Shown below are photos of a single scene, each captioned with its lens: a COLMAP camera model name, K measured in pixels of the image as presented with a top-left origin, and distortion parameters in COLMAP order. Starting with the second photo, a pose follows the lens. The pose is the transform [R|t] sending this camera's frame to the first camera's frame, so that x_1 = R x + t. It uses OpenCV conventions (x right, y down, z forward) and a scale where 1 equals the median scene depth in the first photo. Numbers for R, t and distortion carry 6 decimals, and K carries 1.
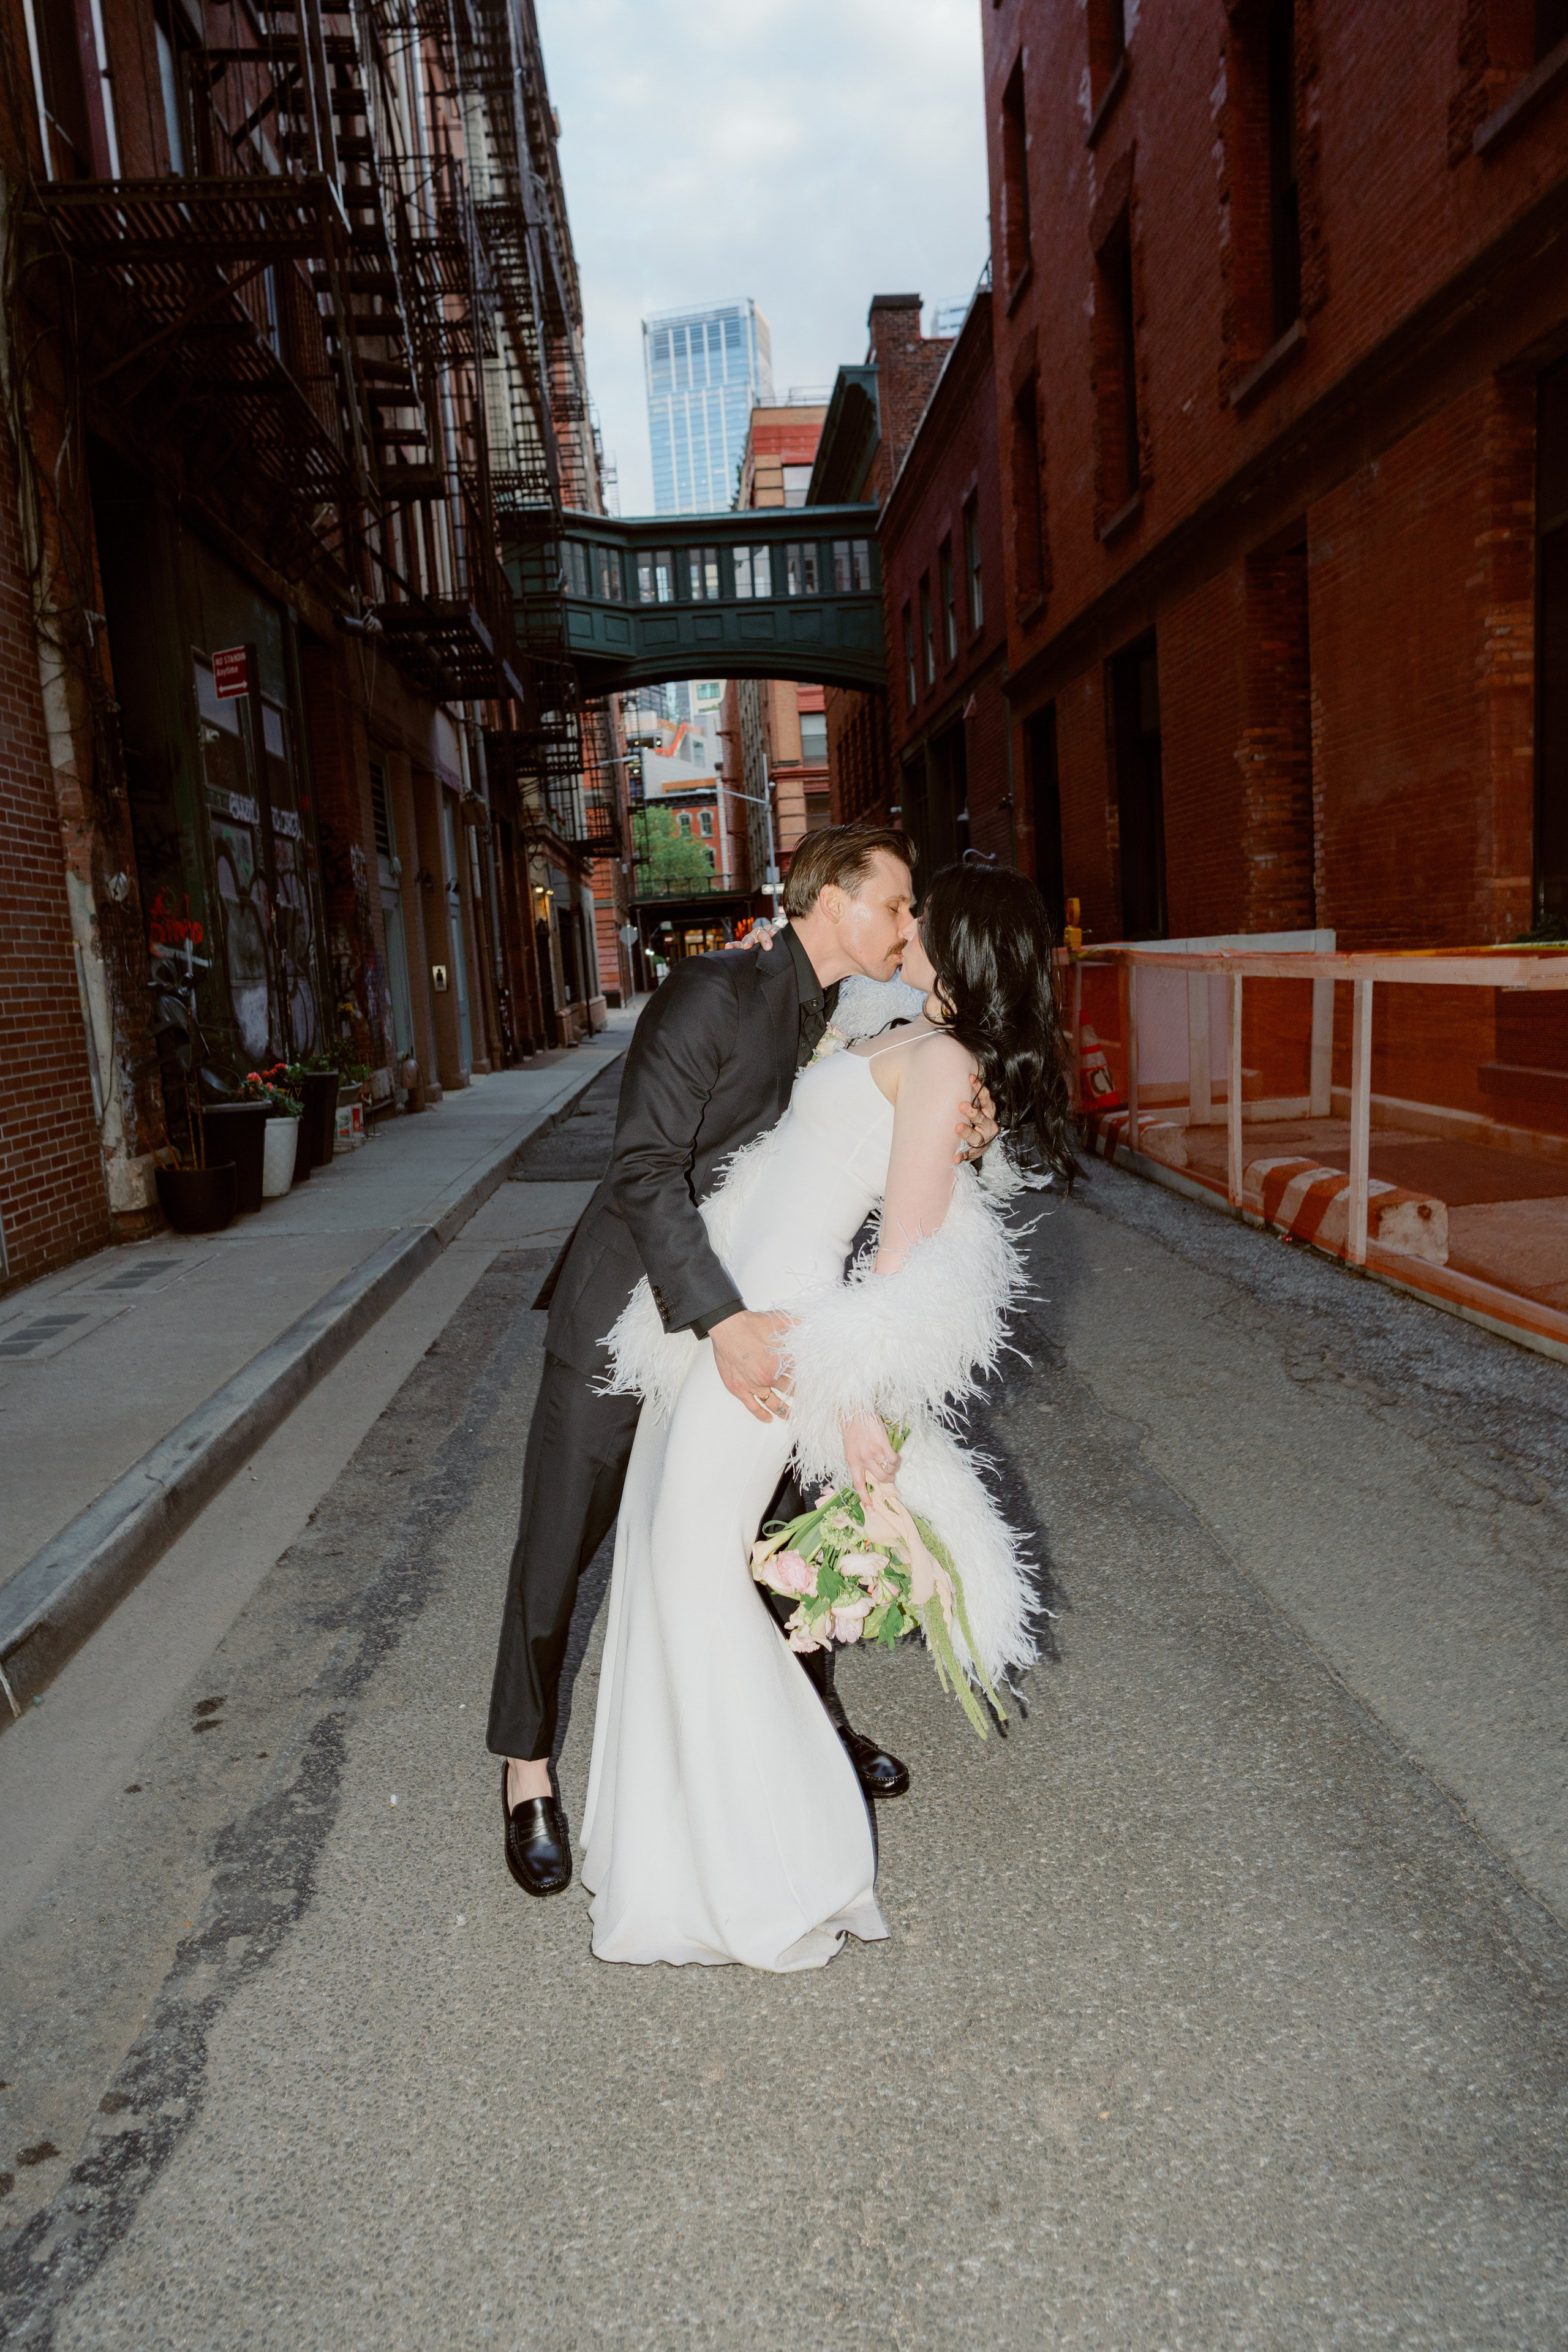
lens RADIAL K [[1555.6, 0, 777.1], [0, 1555.6, 1185.8], [0, 0, 1]] dist [-0.002196, 0.002221]
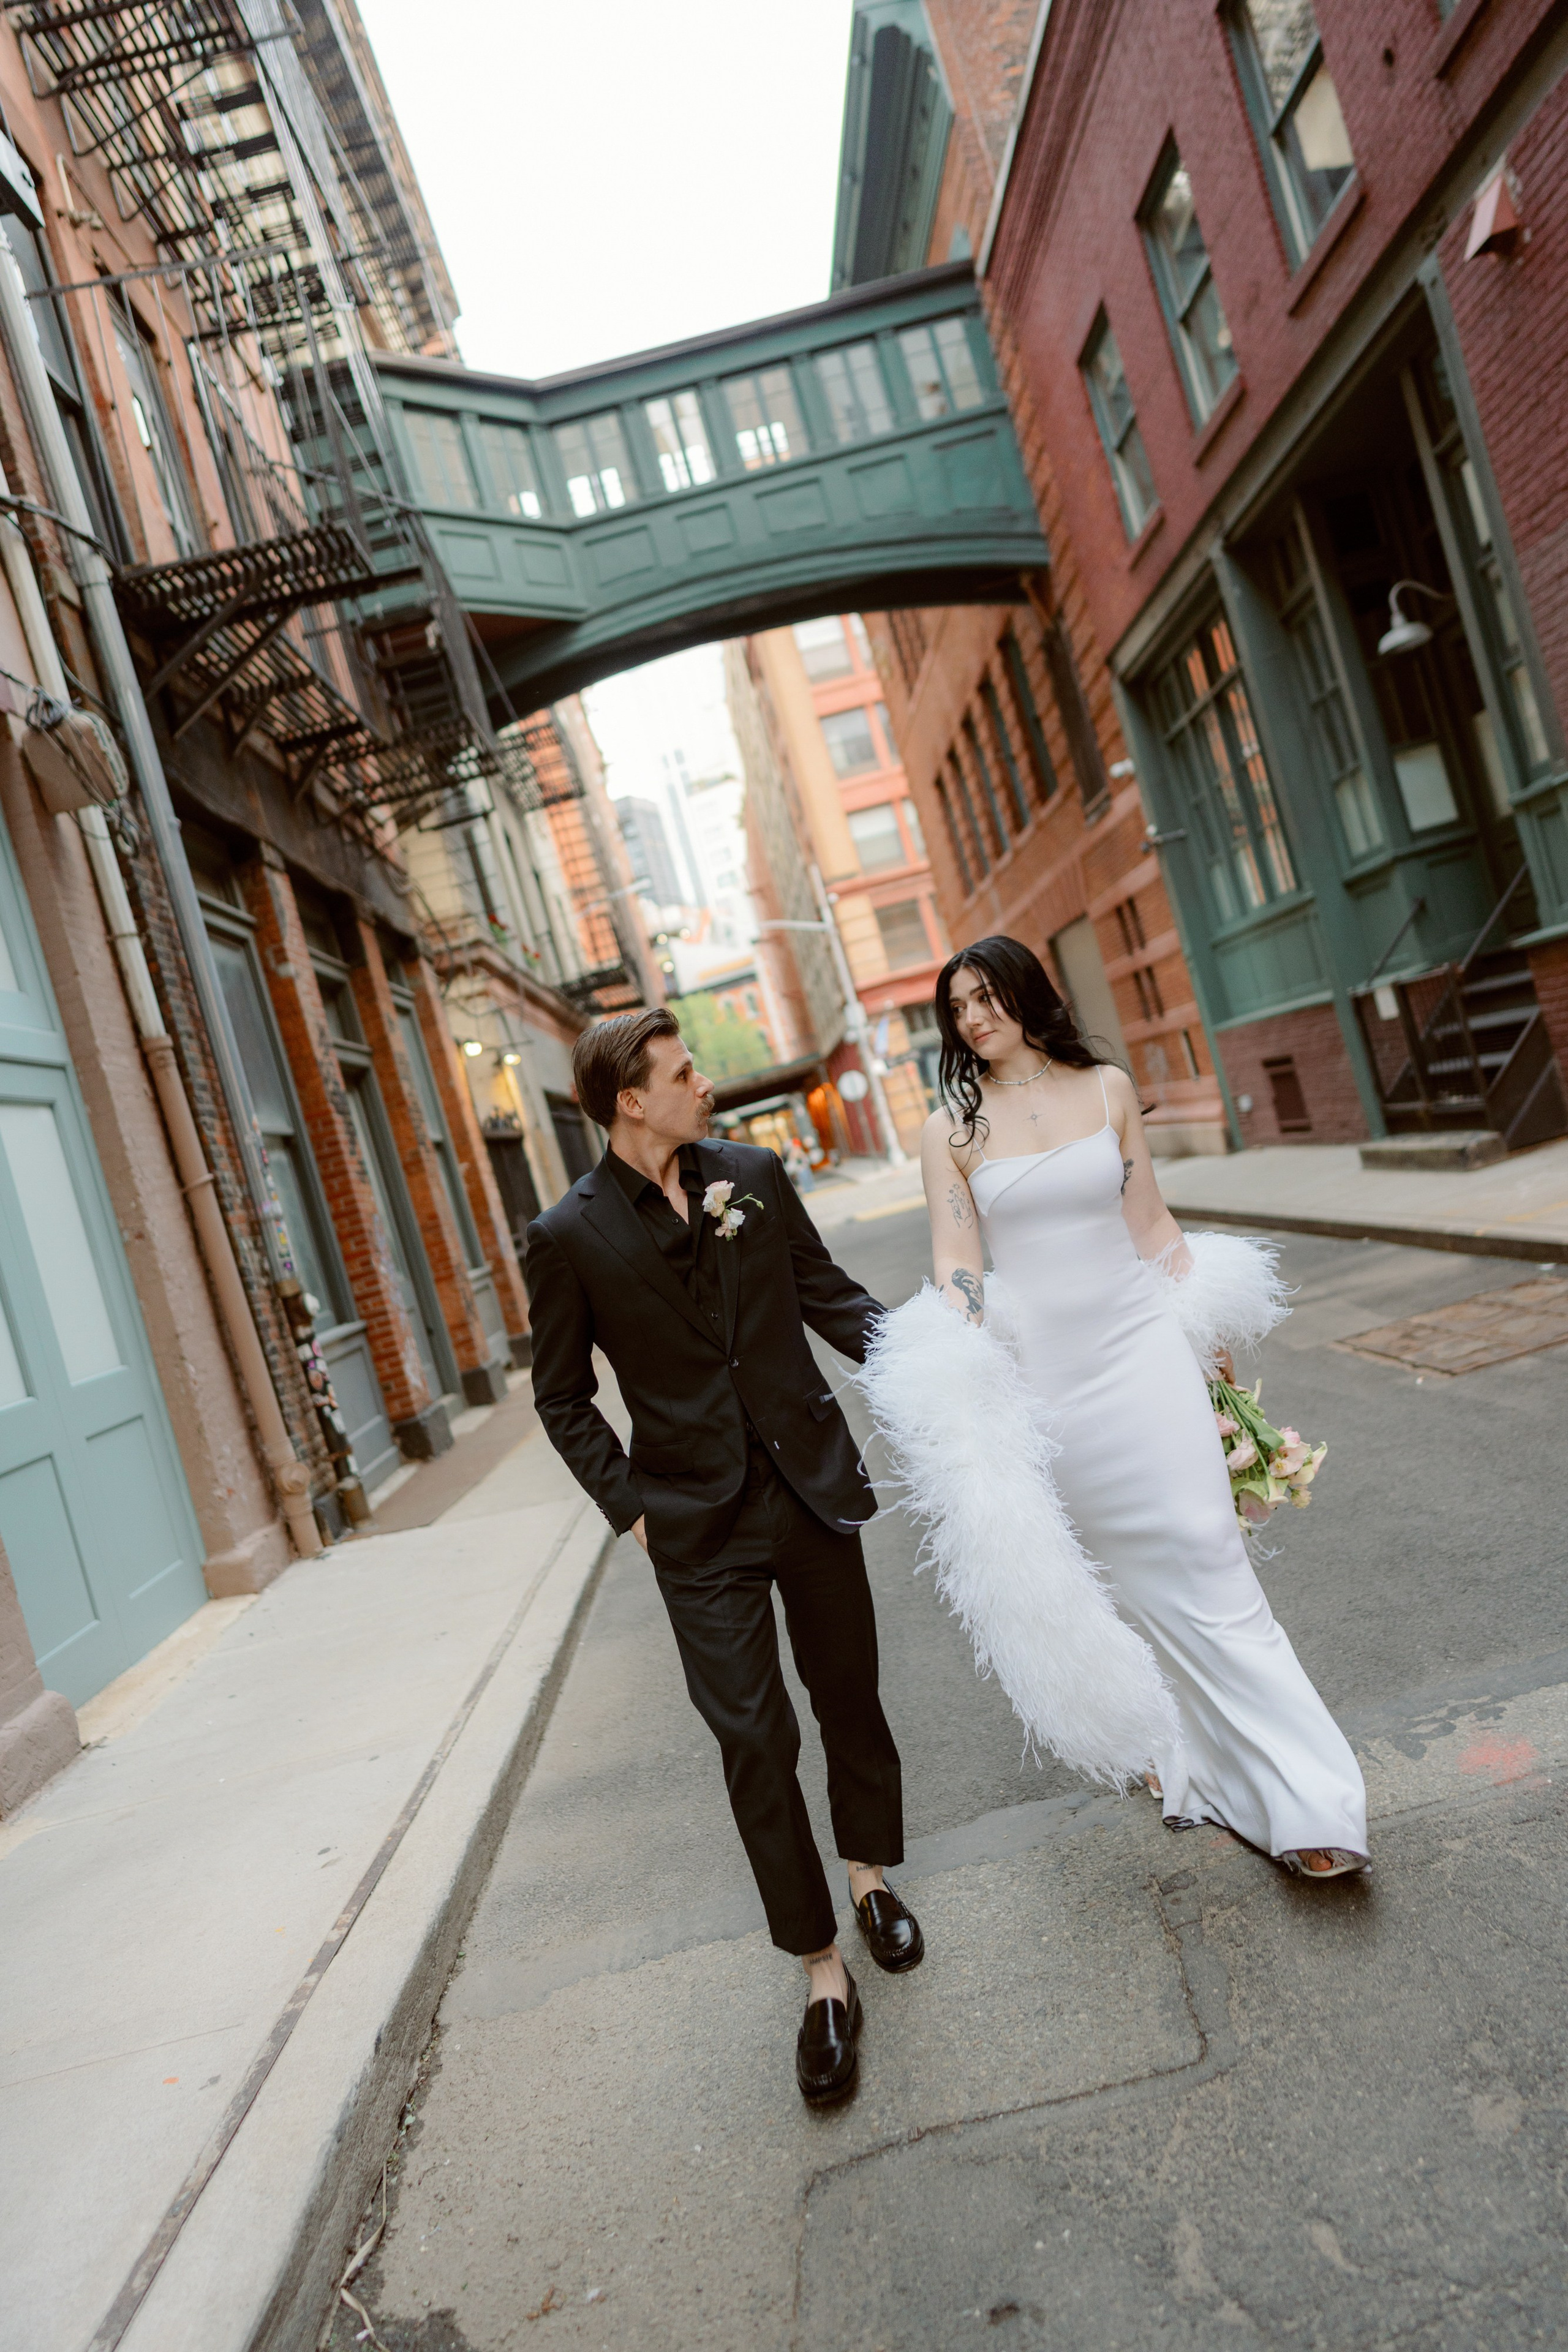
lens RADIAL K [[1555.6, 0, 799.6], [0, 1555.6, 1168.6], [0, 0, 1]] dist [-0.002196, 0.002221]
pose [[0.978511, -0.203676, -0.032117, -0.113010], [0.197968, 0.971566, -0.129878, -0.178578], [0.057657, 0.120729, 0.991010, 1.364110]]
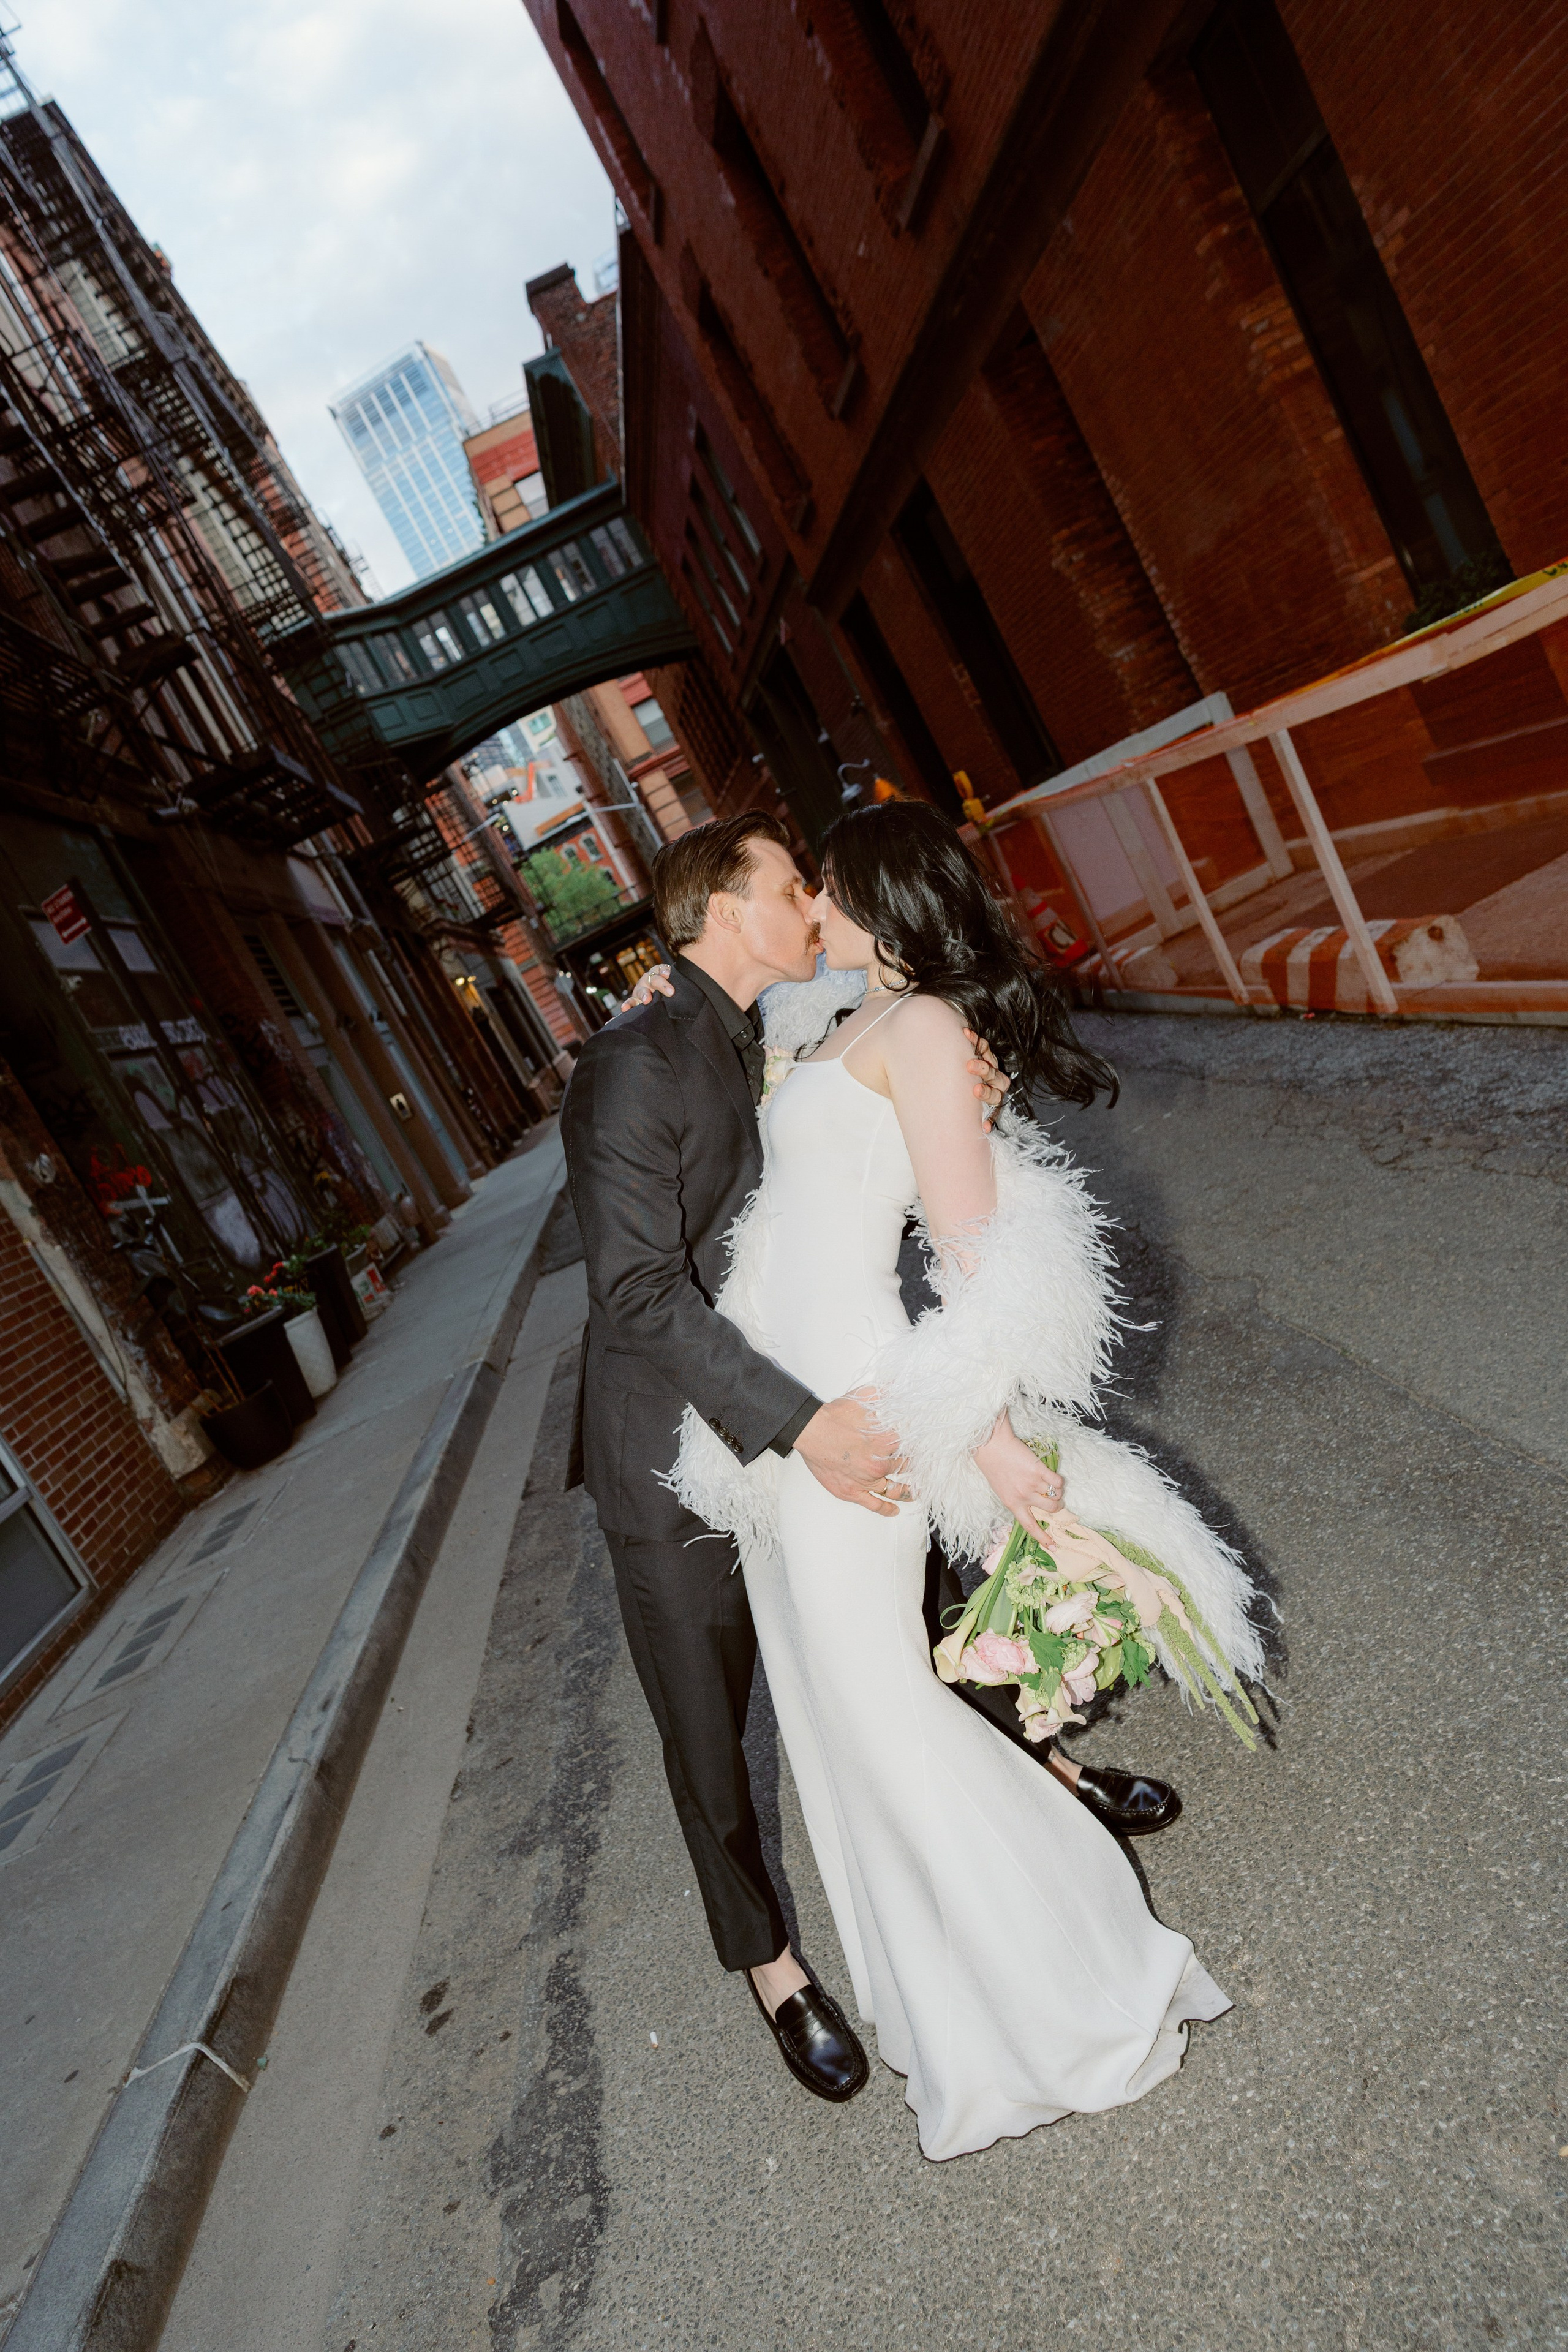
lens RADIAL K [[1555.6, 0, 780.1], [0, 1555.6, 1193.2], [0, 0, 1]] dist [-0.002196, 0.002221]
pose [[0.915081, -0.402498, -0.024955, 0.008955], [0.402976, 0.915024, 0.018473, -0.008733], [0.015399, -0.026961, 0.999518, 0.029936]]
